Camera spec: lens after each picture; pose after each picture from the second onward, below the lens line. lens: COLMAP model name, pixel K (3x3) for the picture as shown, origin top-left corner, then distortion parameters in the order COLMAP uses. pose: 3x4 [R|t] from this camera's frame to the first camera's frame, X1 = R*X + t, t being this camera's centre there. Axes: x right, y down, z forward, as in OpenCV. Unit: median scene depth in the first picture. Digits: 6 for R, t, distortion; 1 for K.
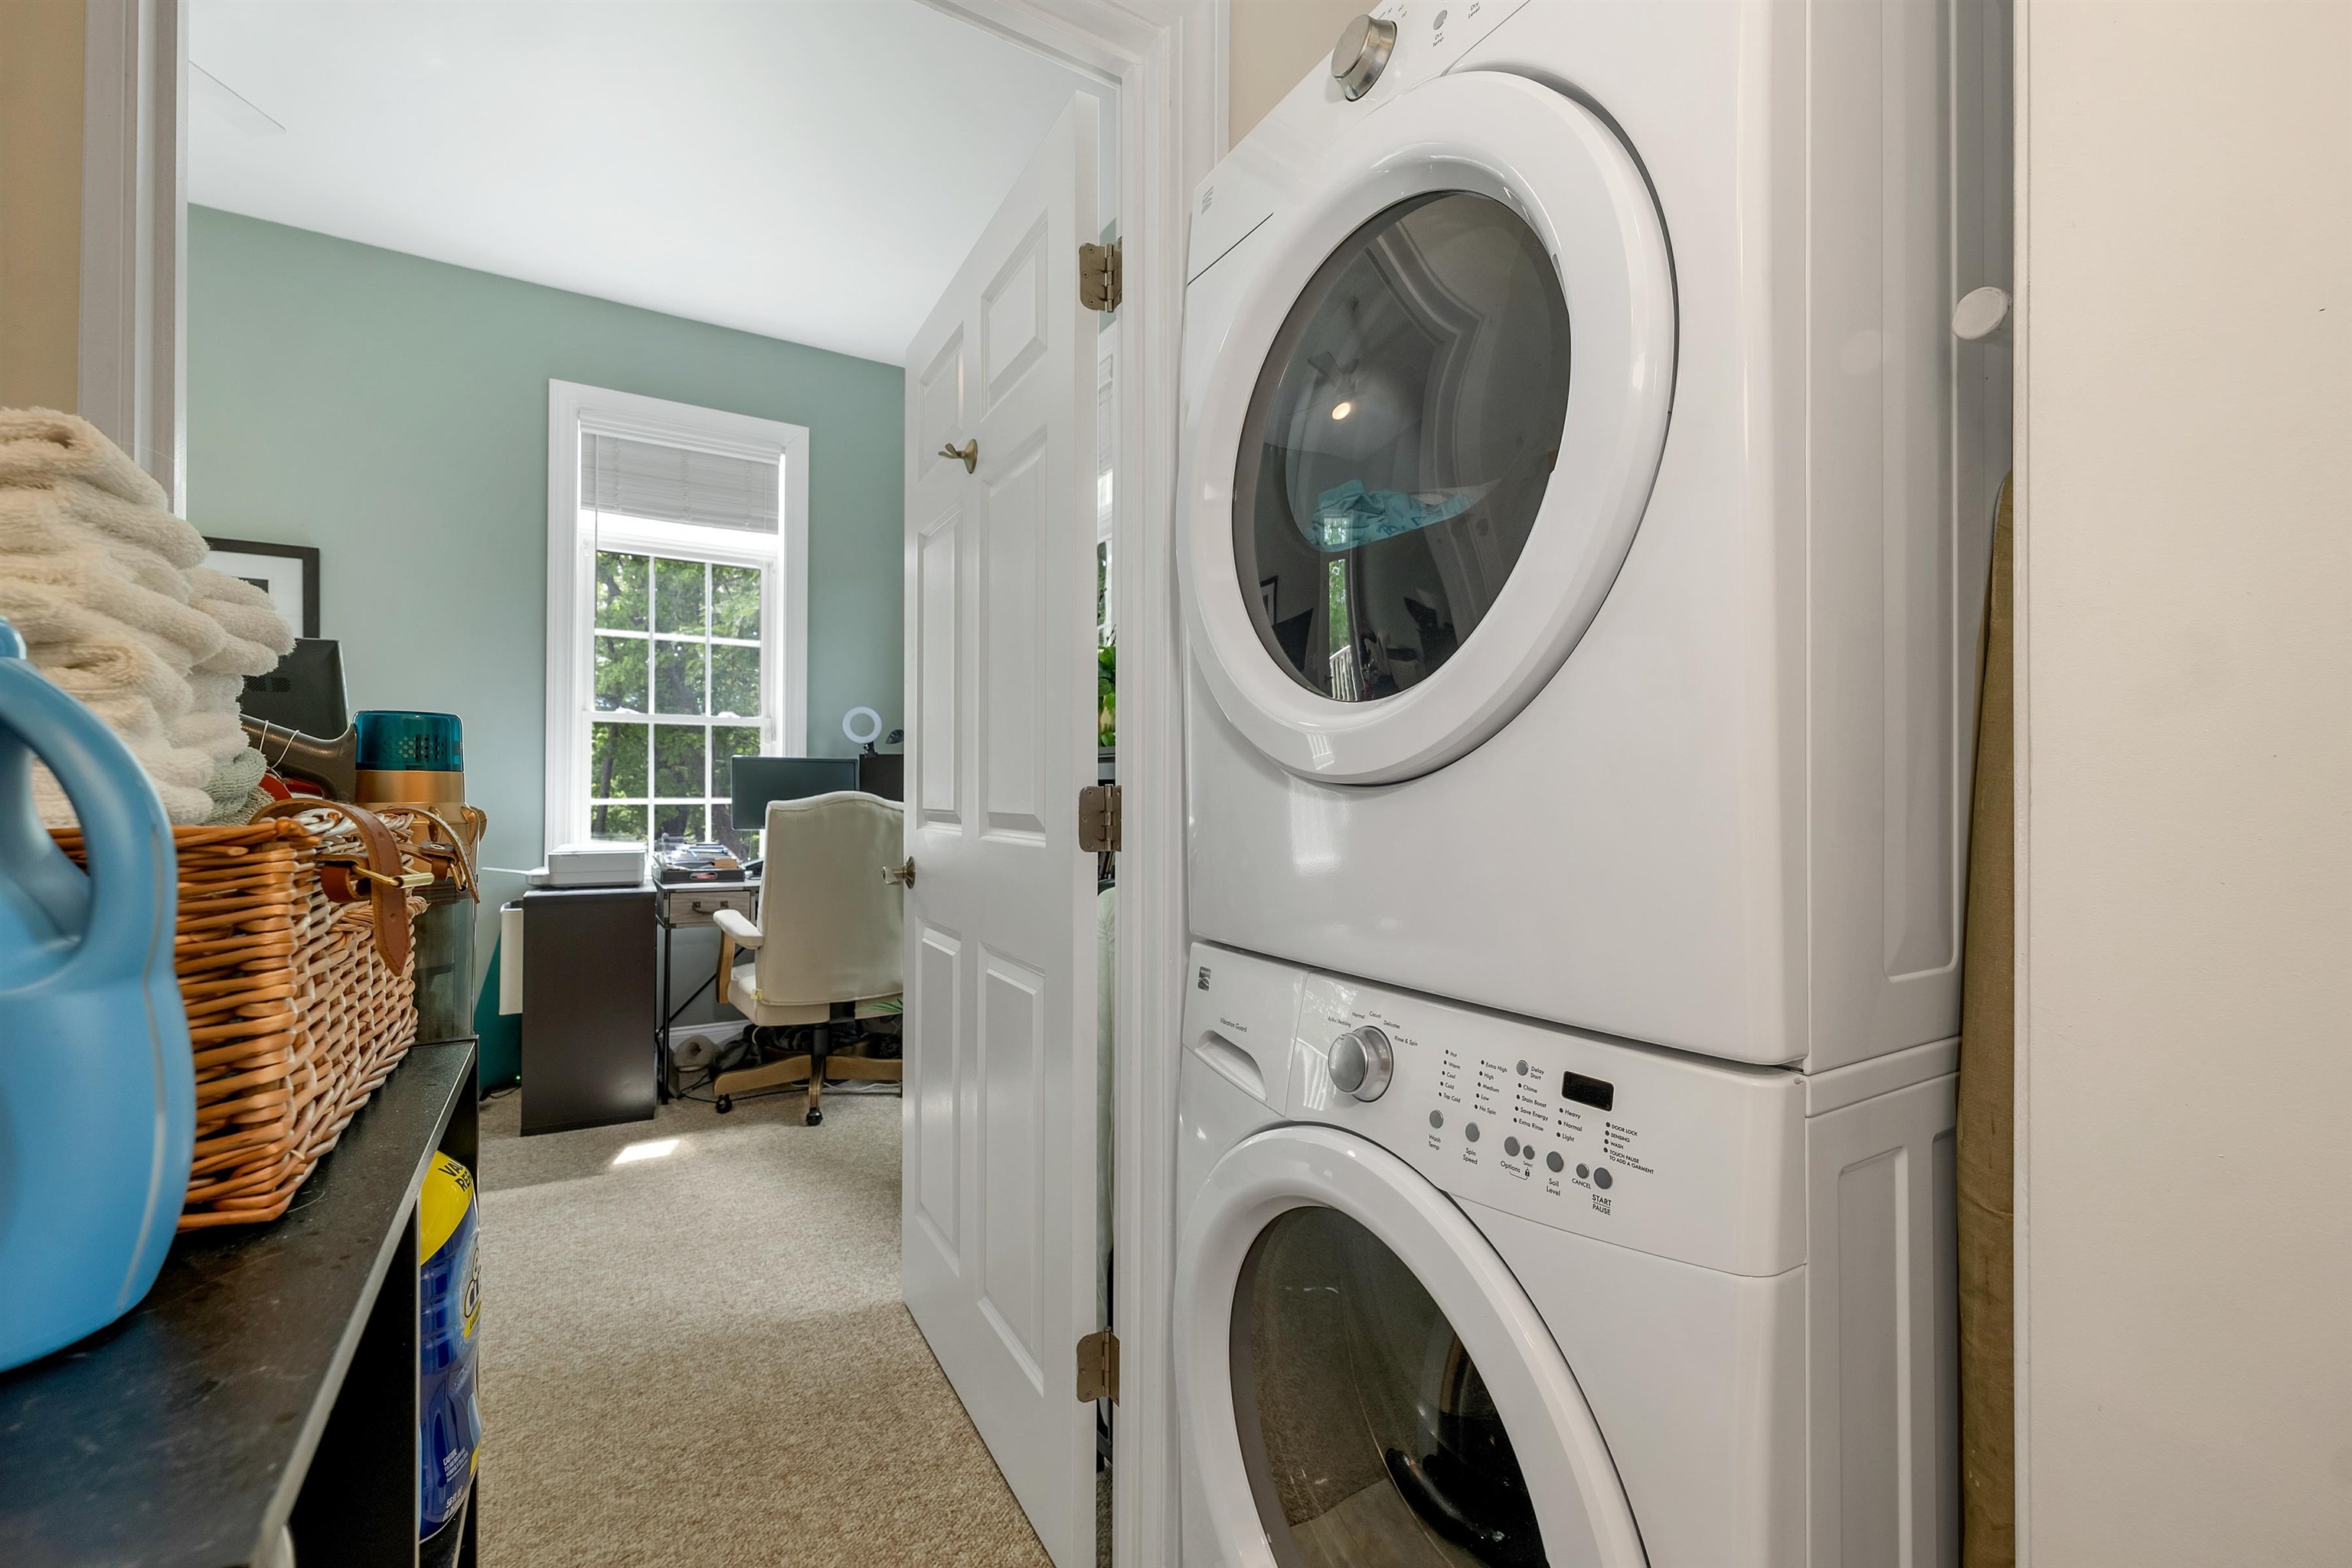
lens RADIAL K [[980.2, 0, 1170.8], [0, 980.2, 790.9], [0, 0, 1]] dist [0.002758, -0.000114]
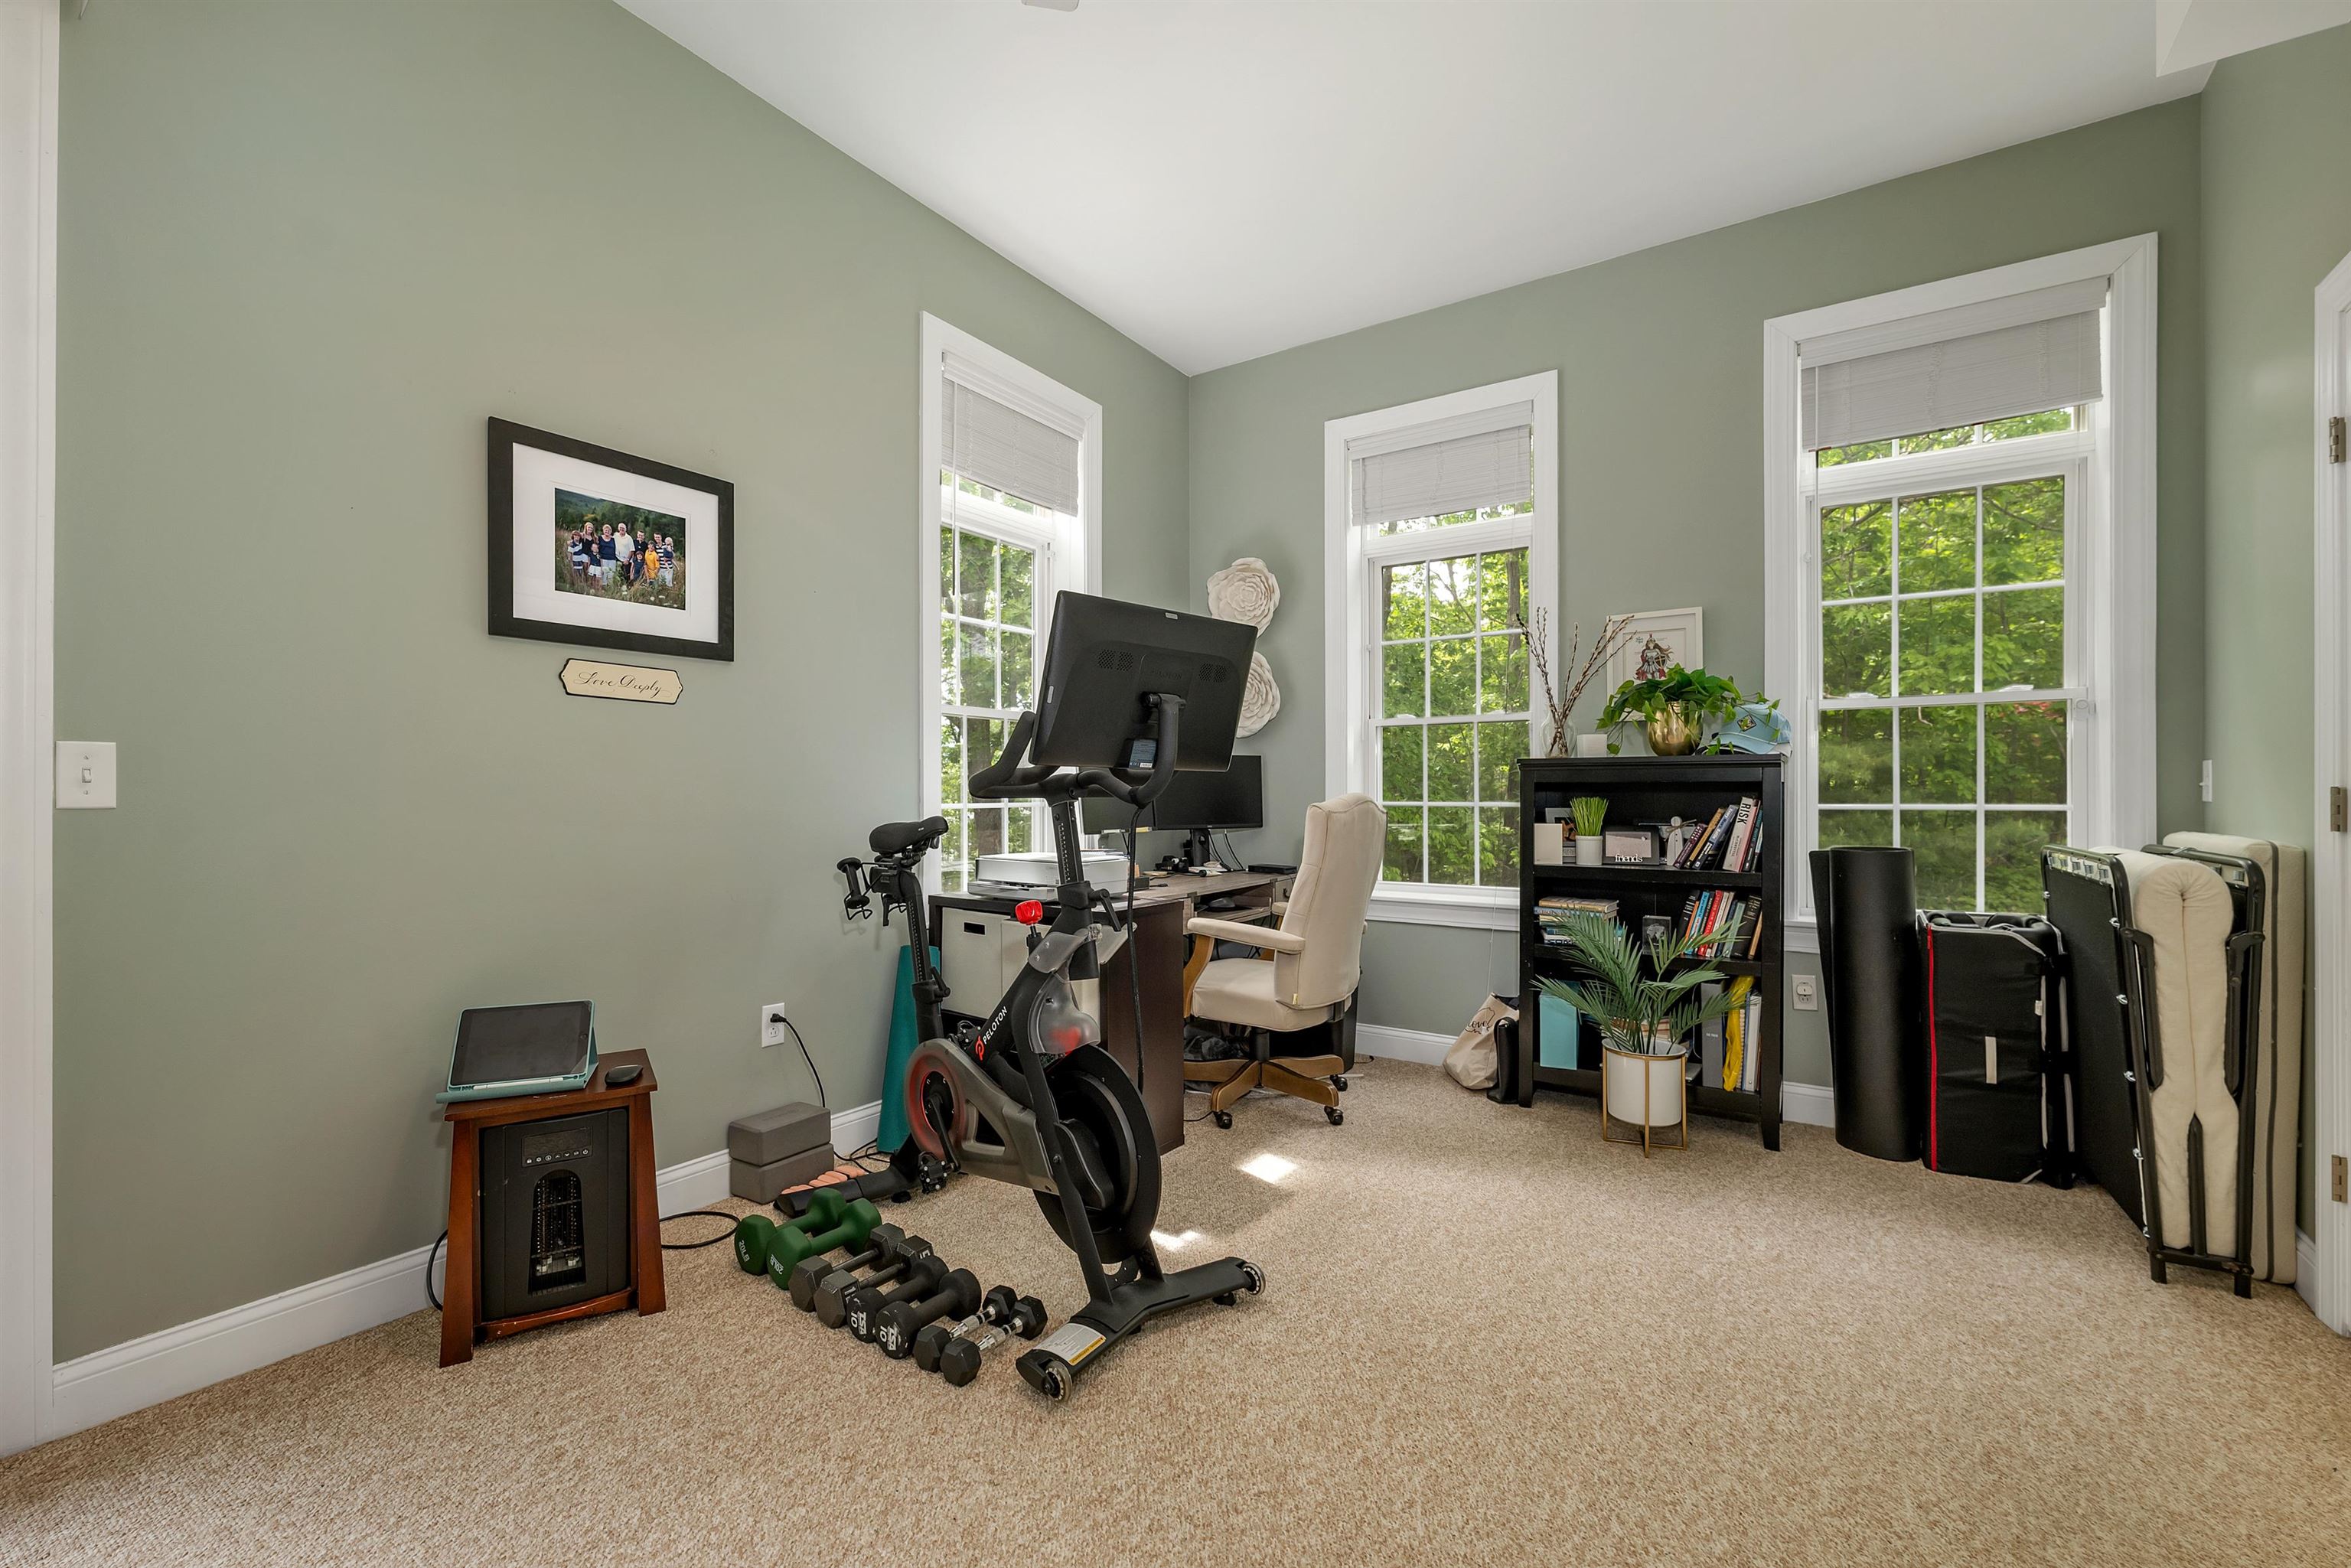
lens RADIAL K [[979.8, 0, 1170.4], [0, 979.8, 790.9], [0, 0, 1]] dist [0.002758, -0.000114]
pose [[0.906150, -0.001406, 0.422955, -0.977616], [-0.000372, 0.999991, 0.004123, -0.007297], [-0.422957, -0.003894, 0.906141, 0.164392]]
